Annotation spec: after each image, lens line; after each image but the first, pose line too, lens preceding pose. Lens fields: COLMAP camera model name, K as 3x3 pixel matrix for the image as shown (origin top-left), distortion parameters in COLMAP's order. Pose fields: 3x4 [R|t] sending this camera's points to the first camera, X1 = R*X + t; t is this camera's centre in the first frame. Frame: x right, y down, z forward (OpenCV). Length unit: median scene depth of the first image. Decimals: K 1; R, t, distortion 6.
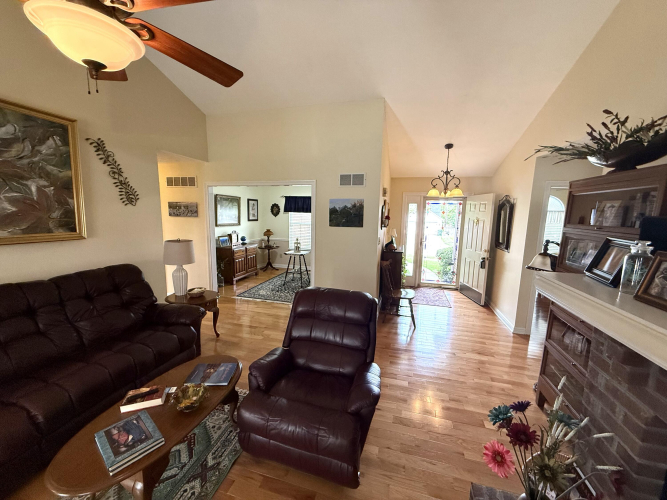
lens RADIAL K [[265.0, 0, 332.6], [0, 265.0, 248.5], [0, 0, 1]] dist [-0.001641, 0.000168]
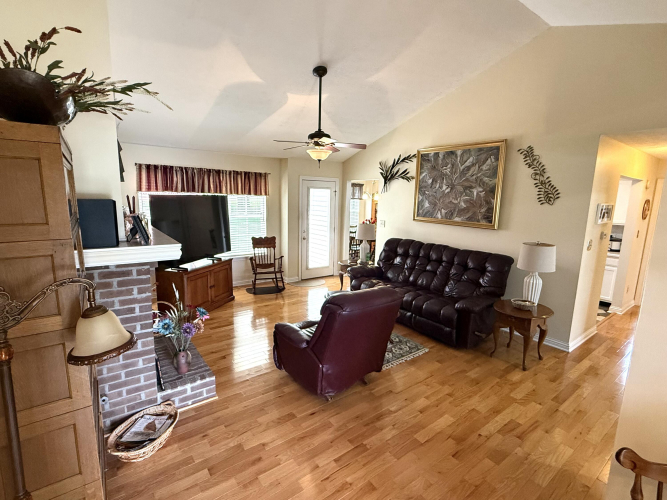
lens RADIAL K [[322.1, 0, 331.4], [0, 322.1, 249.1], [0, 0, 1]] dist [-0.001028, 0.000719]
pose [[-0.618458, 0.093856, -0.780193, 0.370043], [-0.144739, 0.962249, 0.230492, -0.087259], [0.772373, 0.255474, -0.581526, 0.597113]]
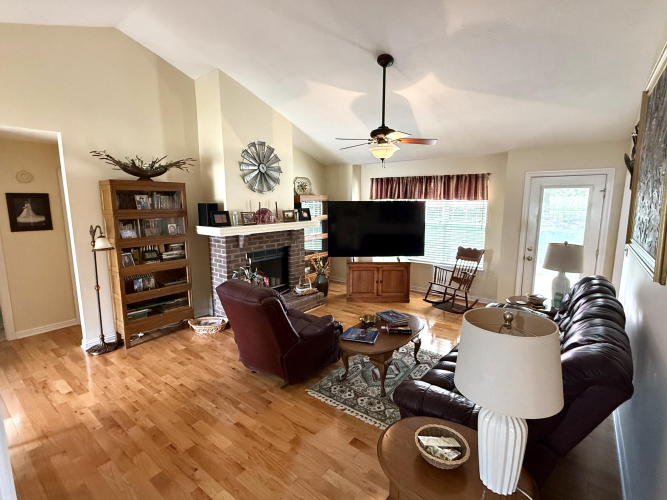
lens RADIAL K [[322.1, 0, 332.1], [0, 322.1, 249.3], [0, 0, 1]] dist [-0.001028, 0.000719]
pose [[-0.923017, -0.075852, 0.377208, -0.287463], [0.036470, 0.958713, 0.282027, -0.117391], [-0.383026, 0.274073, -0.882142, 0.750964]]
